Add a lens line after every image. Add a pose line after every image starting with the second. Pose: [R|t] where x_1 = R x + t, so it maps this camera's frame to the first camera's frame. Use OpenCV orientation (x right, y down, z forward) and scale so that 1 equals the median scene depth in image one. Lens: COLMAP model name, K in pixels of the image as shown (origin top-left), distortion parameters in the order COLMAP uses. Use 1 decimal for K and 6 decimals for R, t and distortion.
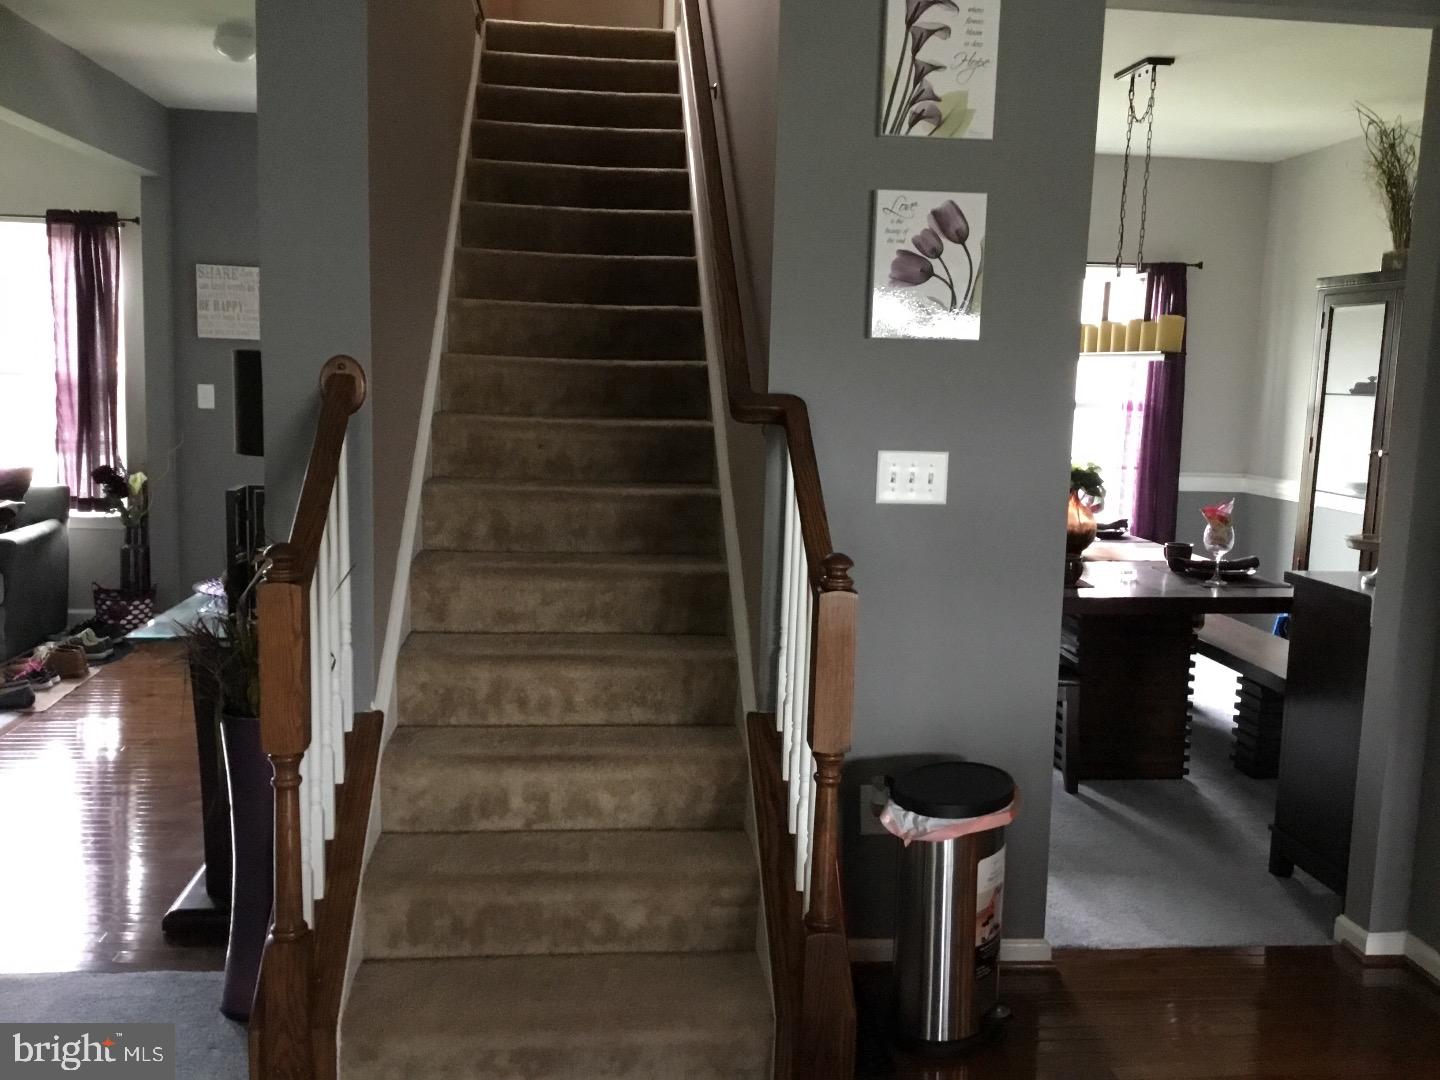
lens RADIAL K [[1294.4, 0, 720.0], [0, 1294.4, 540.0], [0, 0, 1]] dist [0.044877, 0.000334]
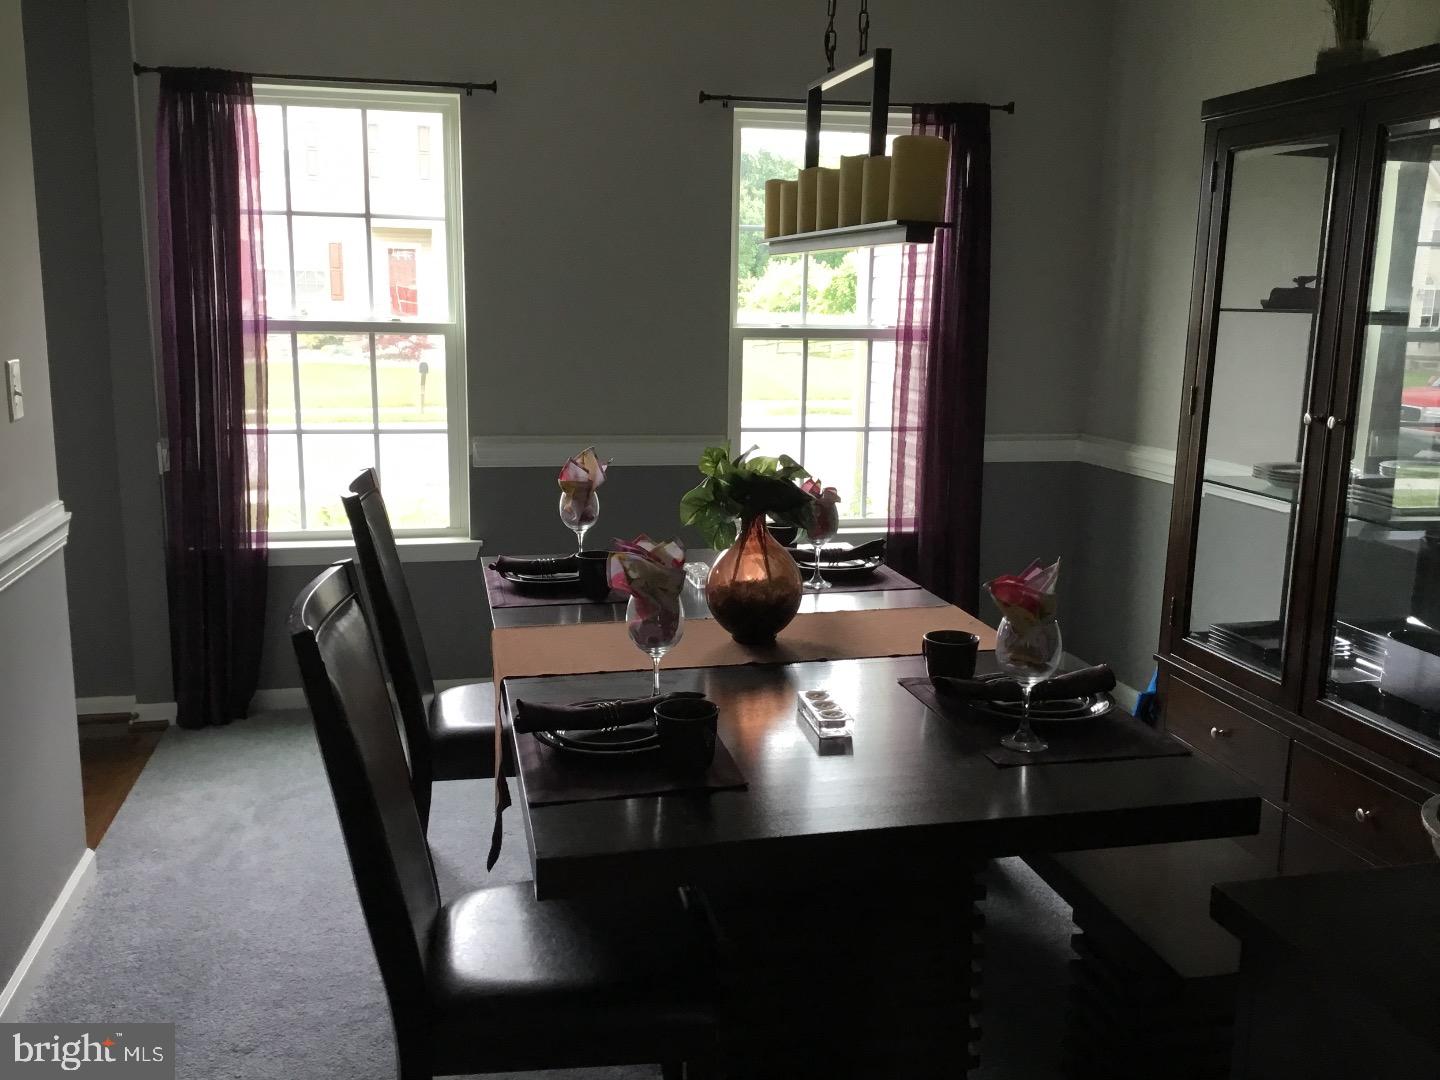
lens RADIAL K [[1305.6, 0, 720.0], [0, 1305.6, 540.0], [0, 0, 1]] dist [0.079836, -0.001706]
pose [[0.992900, -0.035205, 0.113623, 0.180288], [0.028742, 0.997901, 0.058023, -0.051443], [-0.115427, -0.054345, 0.991828, 0.449493]]
